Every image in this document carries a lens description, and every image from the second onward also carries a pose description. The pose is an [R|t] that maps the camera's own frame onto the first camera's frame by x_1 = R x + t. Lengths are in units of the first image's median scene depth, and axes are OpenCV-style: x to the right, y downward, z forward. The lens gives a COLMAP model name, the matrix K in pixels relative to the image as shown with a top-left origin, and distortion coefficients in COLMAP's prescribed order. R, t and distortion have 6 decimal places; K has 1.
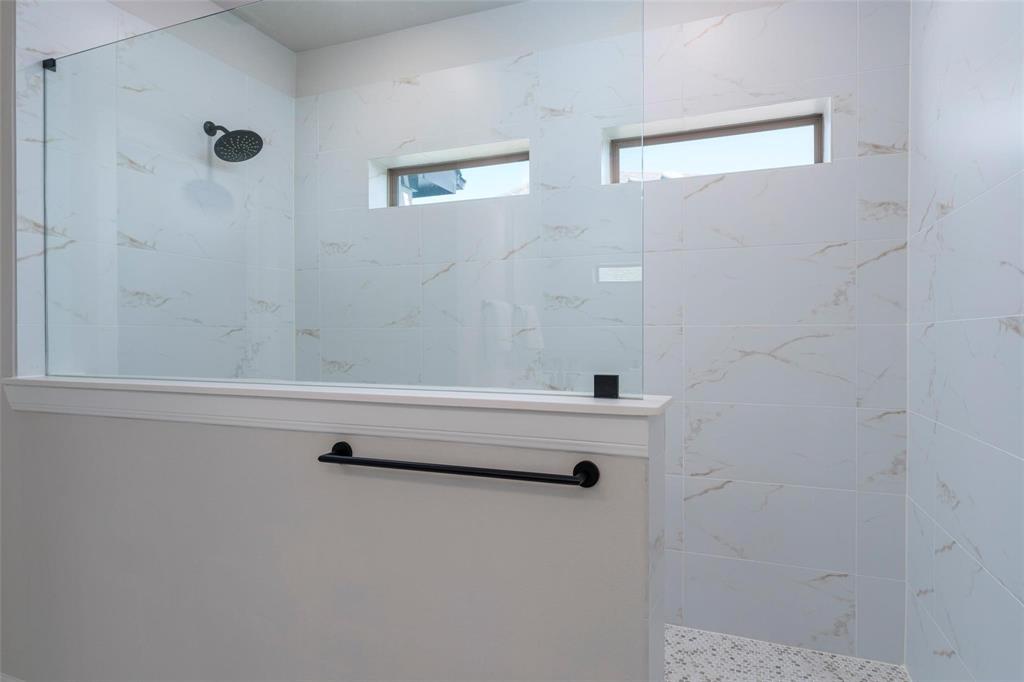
lens RADIAL K [[574.5, 0, 512.0], [0, 574.5, 341.0], [0, 0, 1]] dist [0.000850, 0.000106]
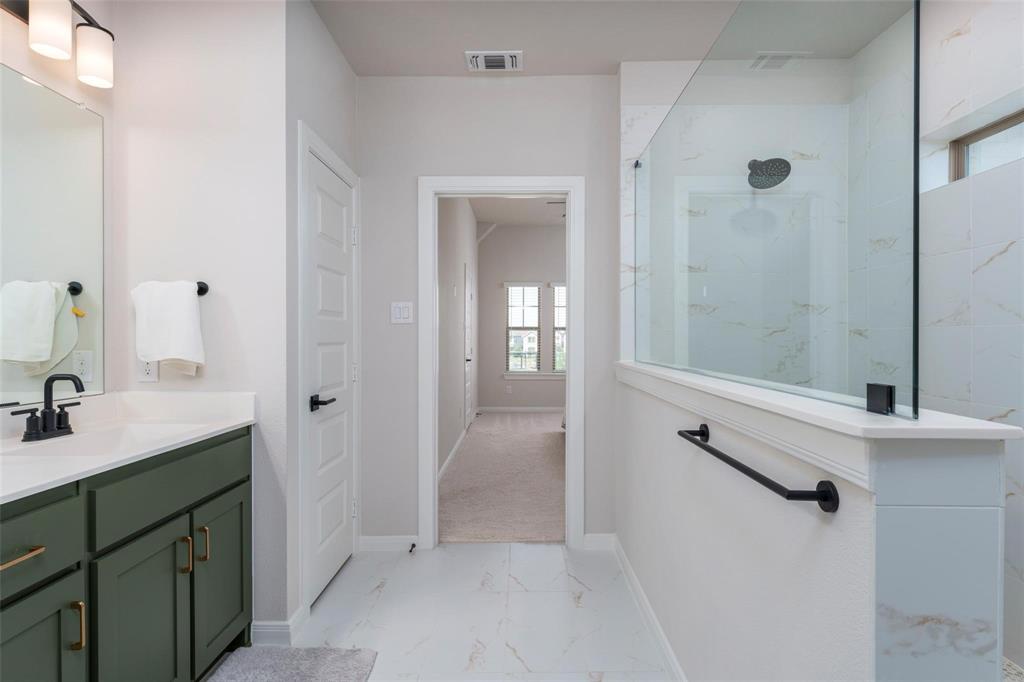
lens RADIAL K [[517.9, 0, 512.0], [0, 517.9, 341.0], [0, 0, 1]] dist [-0.001640, -0.000499]
pose [[0.361617, 0.007964, -0.932293, 0.311802], [-0.008185, 0.999952, 0.005367, -0.000190], [0.932291, 0.005690, 0.361665, 0.129023]]
